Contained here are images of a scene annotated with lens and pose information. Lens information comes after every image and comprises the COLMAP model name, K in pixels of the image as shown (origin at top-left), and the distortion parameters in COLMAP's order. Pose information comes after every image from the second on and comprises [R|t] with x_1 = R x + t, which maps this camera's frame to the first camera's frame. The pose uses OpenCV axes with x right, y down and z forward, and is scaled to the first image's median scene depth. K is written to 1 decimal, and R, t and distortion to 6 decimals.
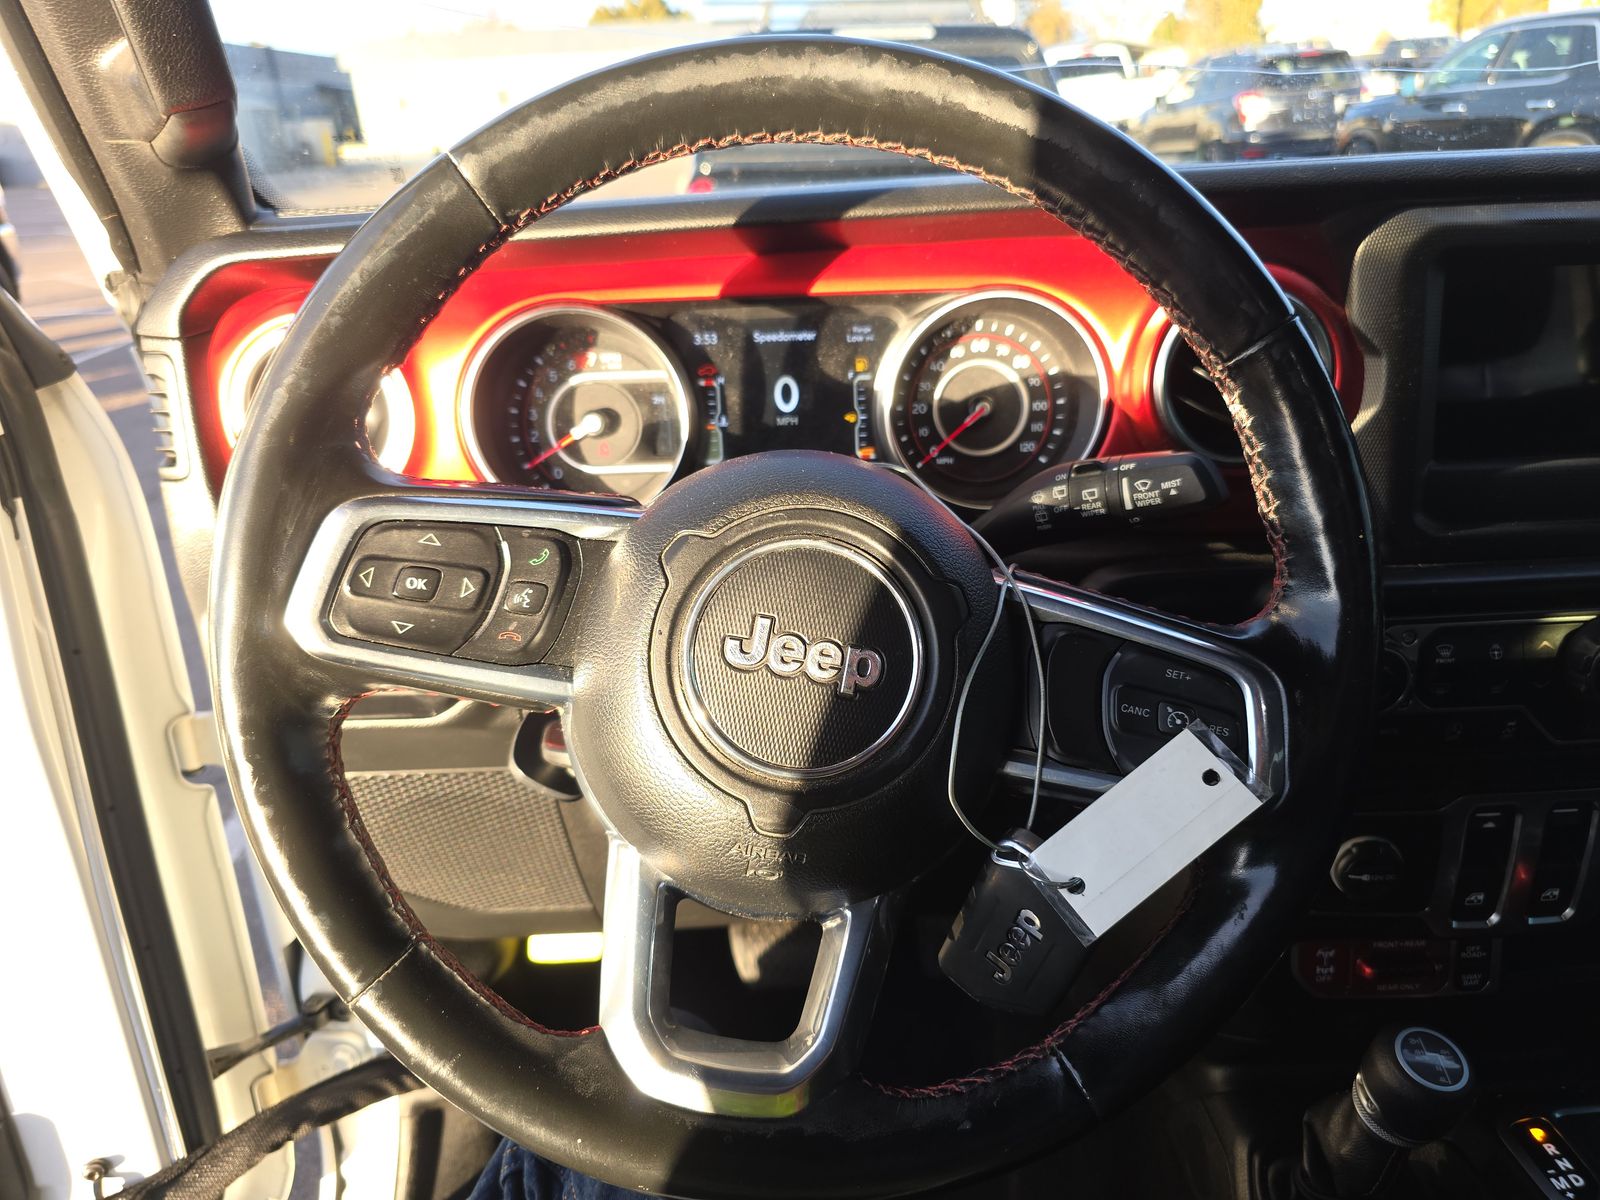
lens RADIAL K [[1068.9, 0, 800.0], [0, 1068.9, 600.0], [0, 0, 1]] dist [-0.021333, -0.002109]
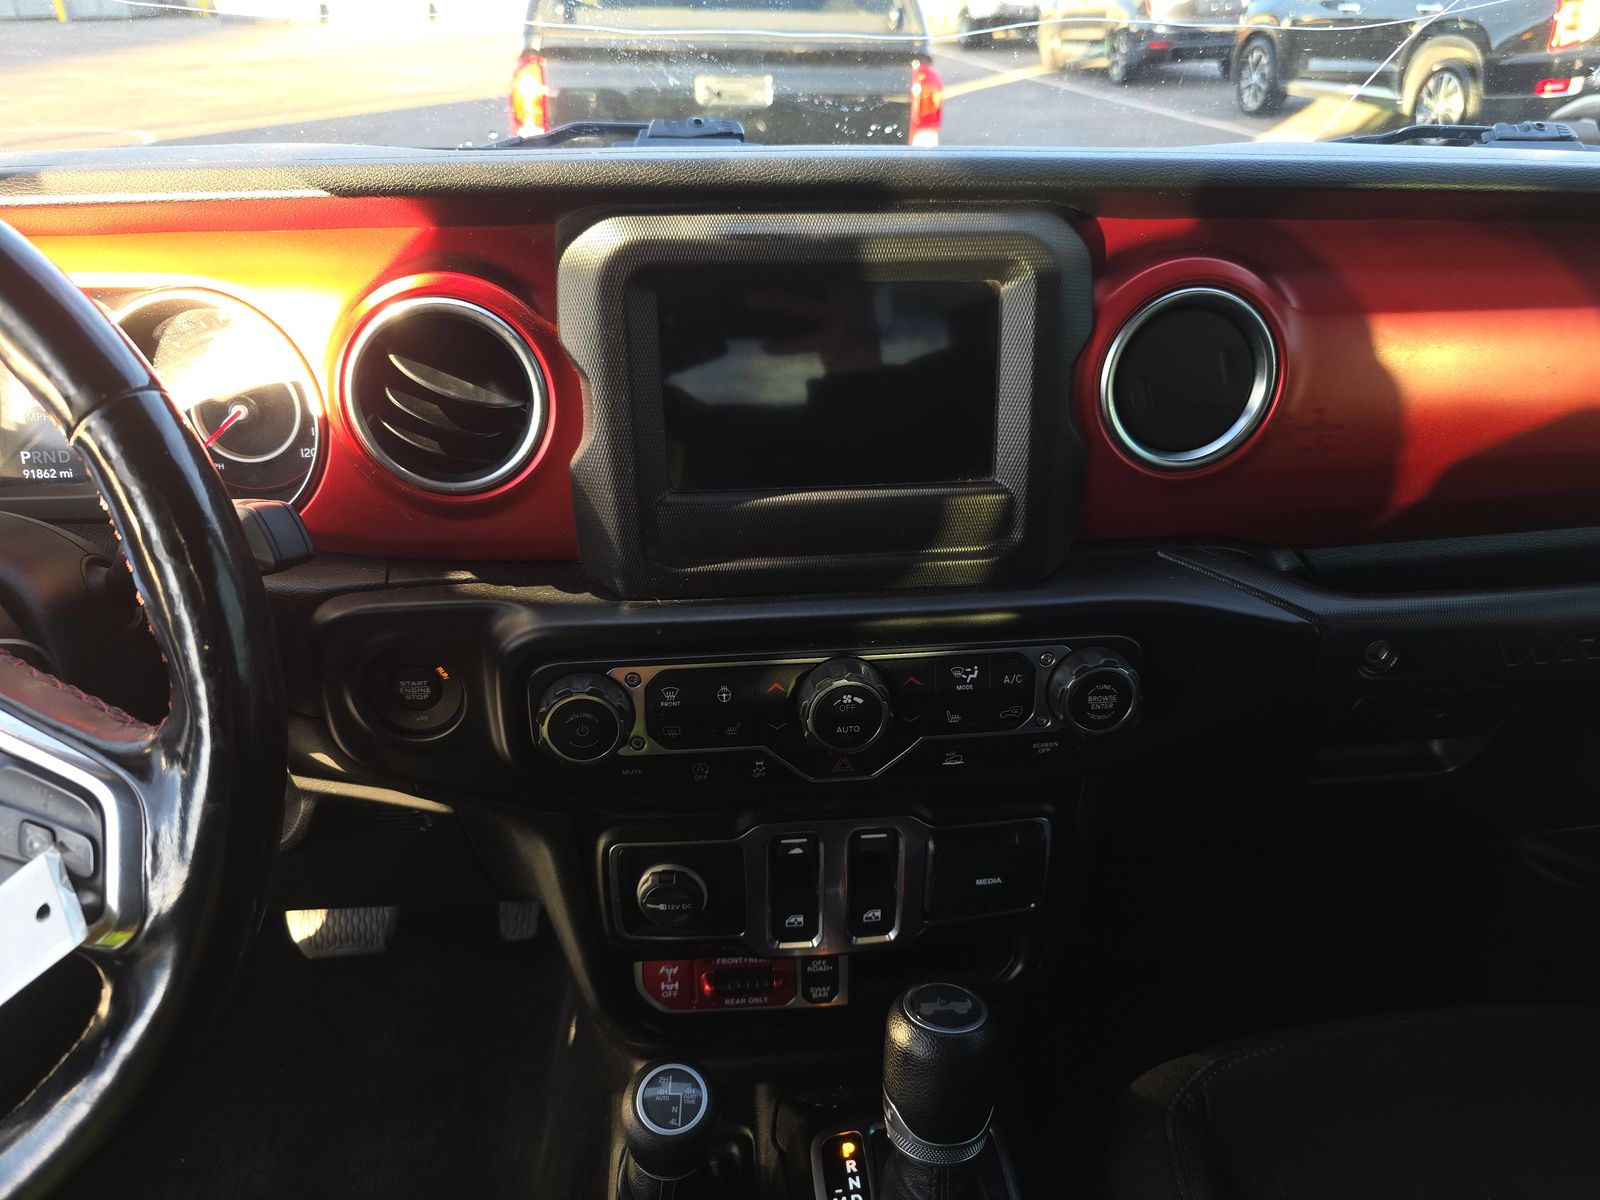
lens RADIAL K [[1069.8, 0, 800.0], [0, 1069.8, 600.0], [0, 0, 1]] dist [0.002755, -0.000492]
pose [[0.995295, 0.004032, 0.096805, 0.558371], [-0.013400, 0.995260, 0.096320, -0.115036], [-0.095958, -0.097164, 0.990632, 0.038537]]
